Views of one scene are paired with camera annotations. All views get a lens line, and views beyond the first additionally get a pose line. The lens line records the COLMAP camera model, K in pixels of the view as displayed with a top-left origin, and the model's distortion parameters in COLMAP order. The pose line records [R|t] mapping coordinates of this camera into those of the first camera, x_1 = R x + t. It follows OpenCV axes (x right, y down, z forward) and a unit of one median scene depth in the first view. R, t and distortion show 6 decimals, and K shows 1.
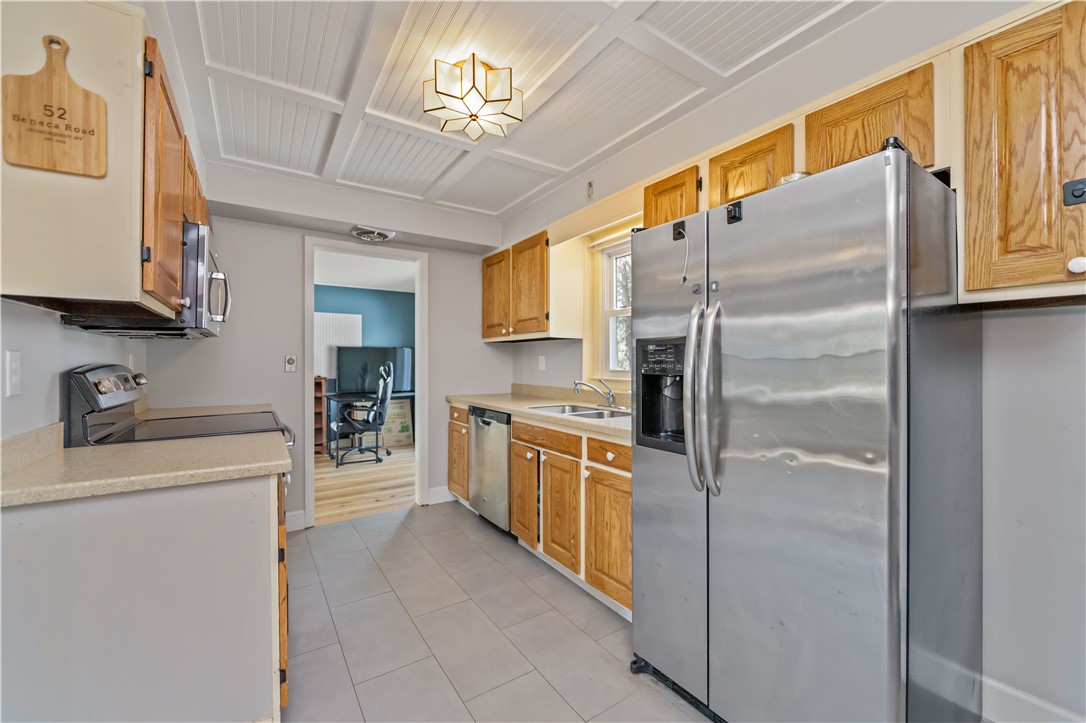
lens RADIAL K [[435.7, 0, 550.8], [0, 435.7, 362.9], [0, 0, 1]] dist [-0.013047, 0.000293]
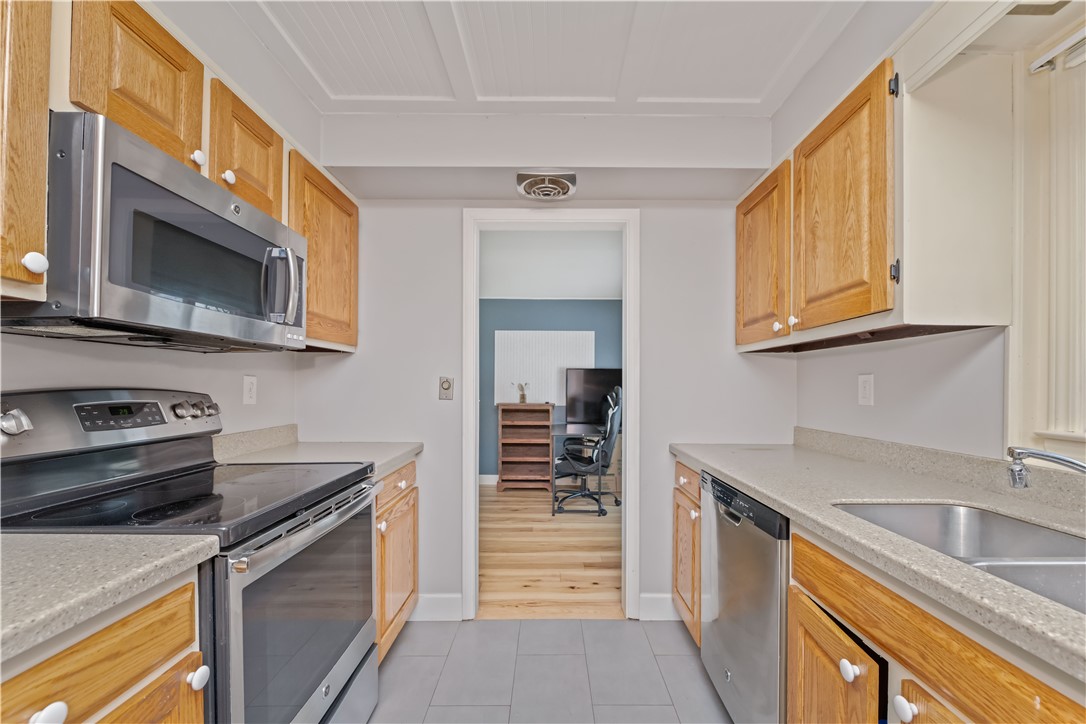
lens RADIAL K [[444.9, 0, 552.2], [0, 444.9, 387.0], [0, 0, 1]] dist [-0.015503, 0.000025]
pose [[0.830930, 0.004165, -0.556361, -0.037911], [-0.005591, 0.999984, -0.000864, -0.000879], [0.556349, 0.003828, 0.830940, 0.428306]]
